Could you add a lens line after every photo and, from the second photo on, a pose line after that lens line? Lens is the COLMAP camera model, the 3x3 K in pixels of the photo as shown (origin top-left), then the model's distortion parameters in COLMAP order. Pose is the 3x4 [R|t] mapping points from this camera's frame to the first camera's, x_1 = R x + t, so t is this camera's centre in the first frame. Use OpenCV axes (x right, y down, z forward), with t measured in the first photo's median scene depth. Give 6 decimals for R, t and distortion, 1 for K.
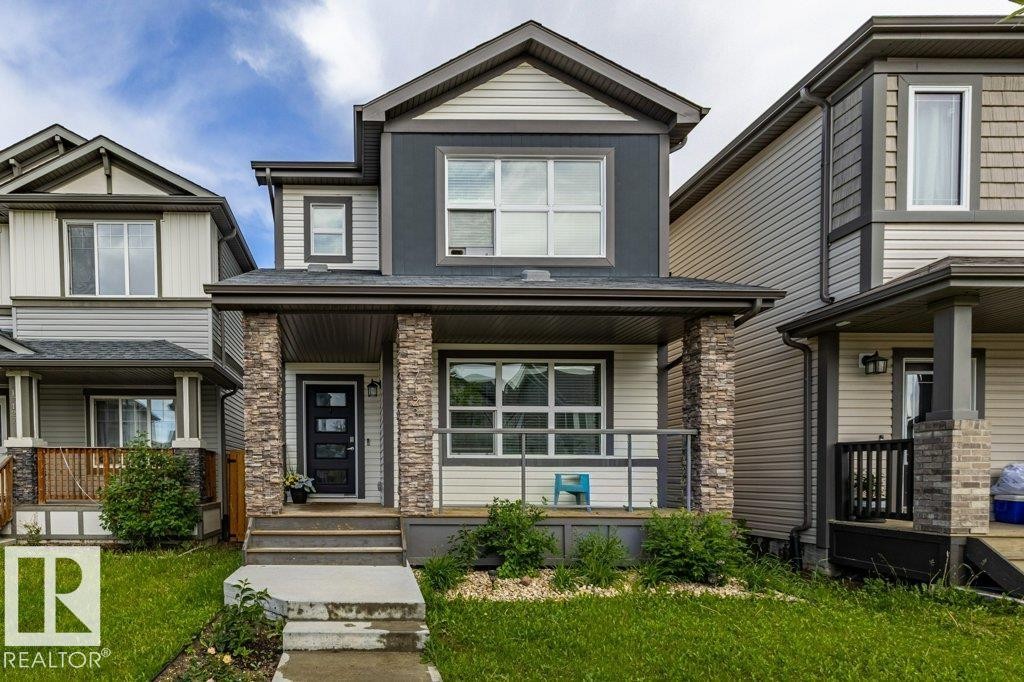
lens RADIAL K [[480.7, 0, 514.7], [0, 480.7, 339.9], [0, 0, 1]] dist [0.001146, -0.000178]
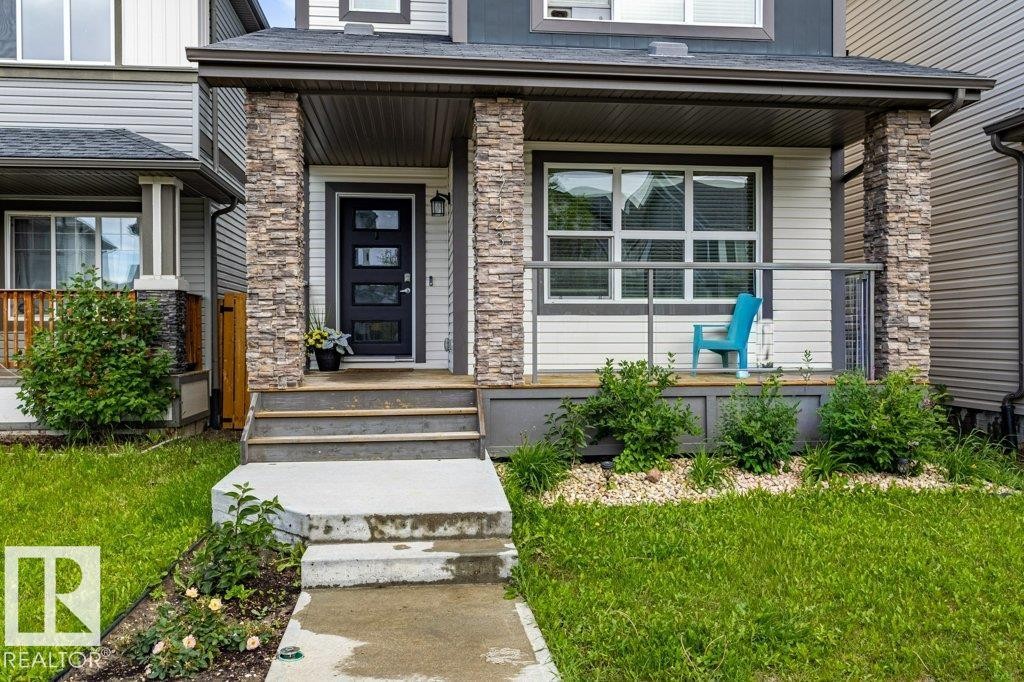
lens RADIAL K [[480.7, 0, 514.7], [0, 480.7, 339.9], [0, 0, 1]] dist [0.001146, -0.000178]
pose [[0.997421, 0.002080, 0.071745, -0.233926], [-0.000878, 0.999859, -0.016791, 0.310468], [-0.071769, 0.016684, 0.997282, 0.297582]]
